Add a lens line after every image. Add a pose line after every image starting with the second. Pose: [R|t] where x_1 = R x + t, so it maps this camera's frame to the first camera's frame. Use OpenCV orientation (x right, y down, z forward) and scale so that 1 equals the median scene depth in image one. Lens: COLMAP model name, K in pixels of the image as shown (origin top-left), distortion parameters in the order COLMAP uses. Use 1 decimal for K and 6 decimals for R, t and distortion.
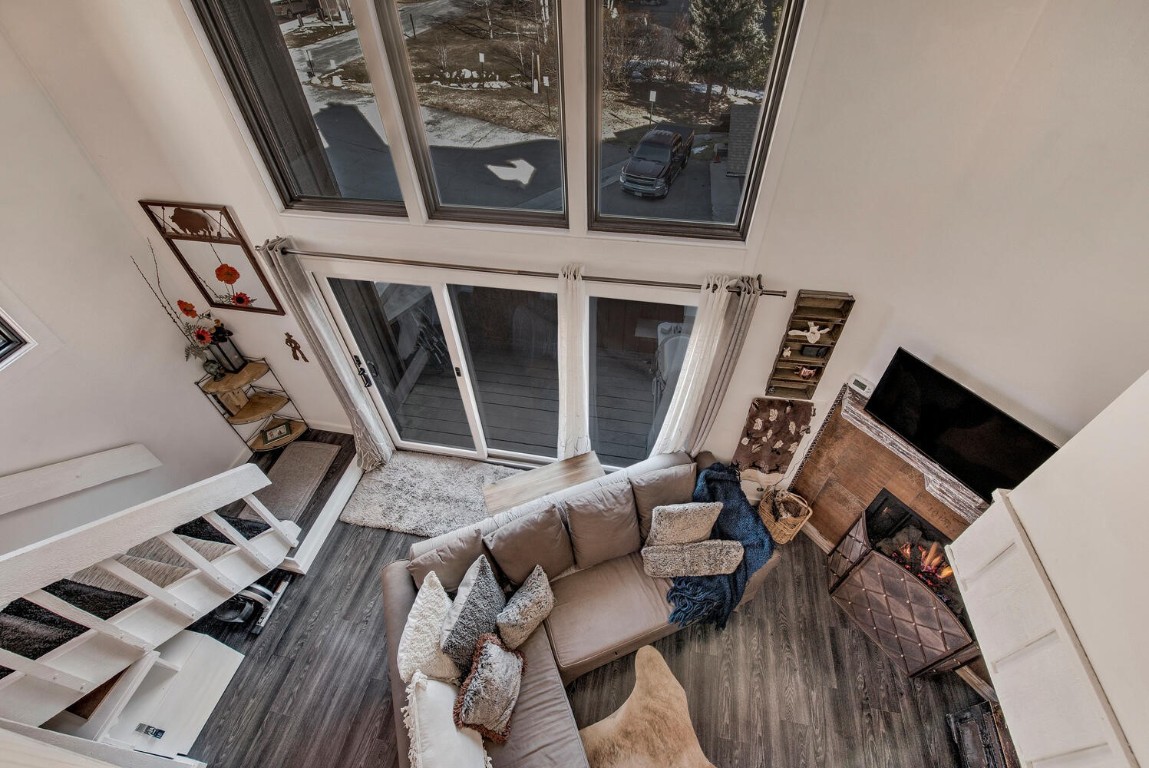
lens RADIAL K [[487.7, 0, 576.7], [0, 487.7, 376.1], [0, 0, 1]] dist [-0.015636, -0.001169]
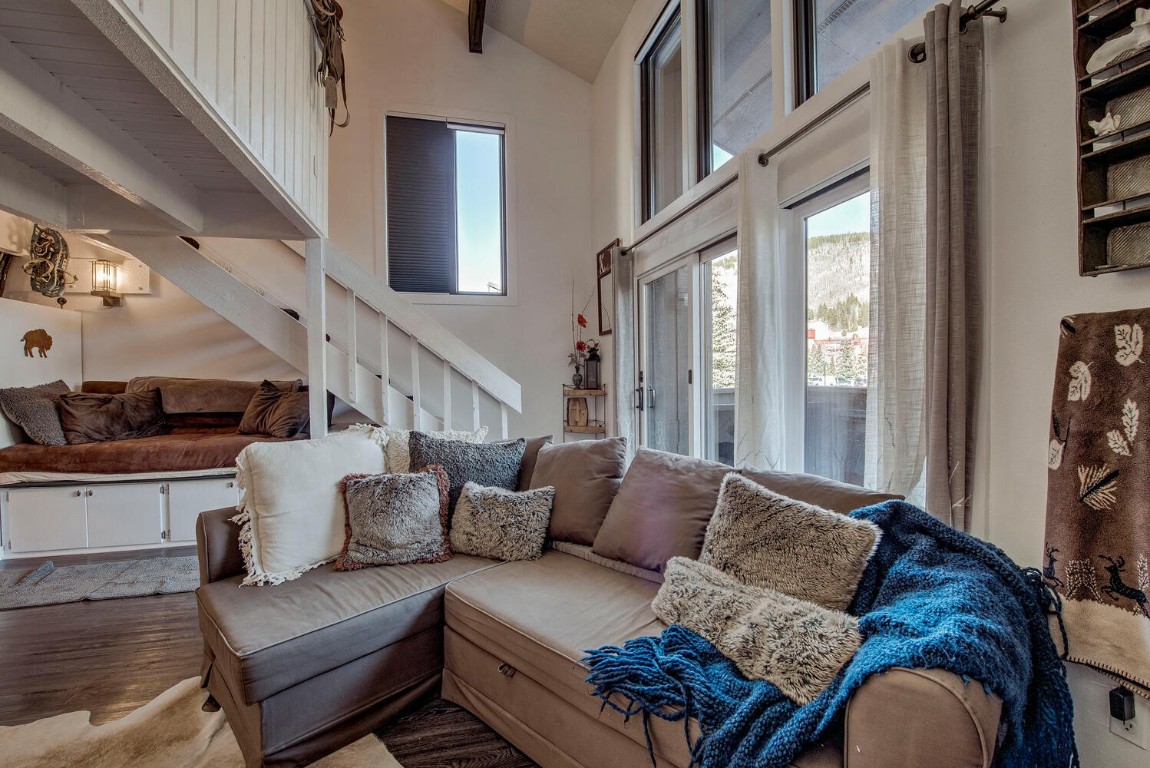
lens RADIAL K [[488.1, 0, 573.7], [0, 488.1, 379.5], [0, 0, 1]] dist [-0.015636, -0.001169]
pose [[0.432862, 0.025270, -0.901106, 0.541880], [-0.640750, 0.711752, -0.287836, 0.448569], [0.634090, 0.701976, 0.324282, 0.663020]]
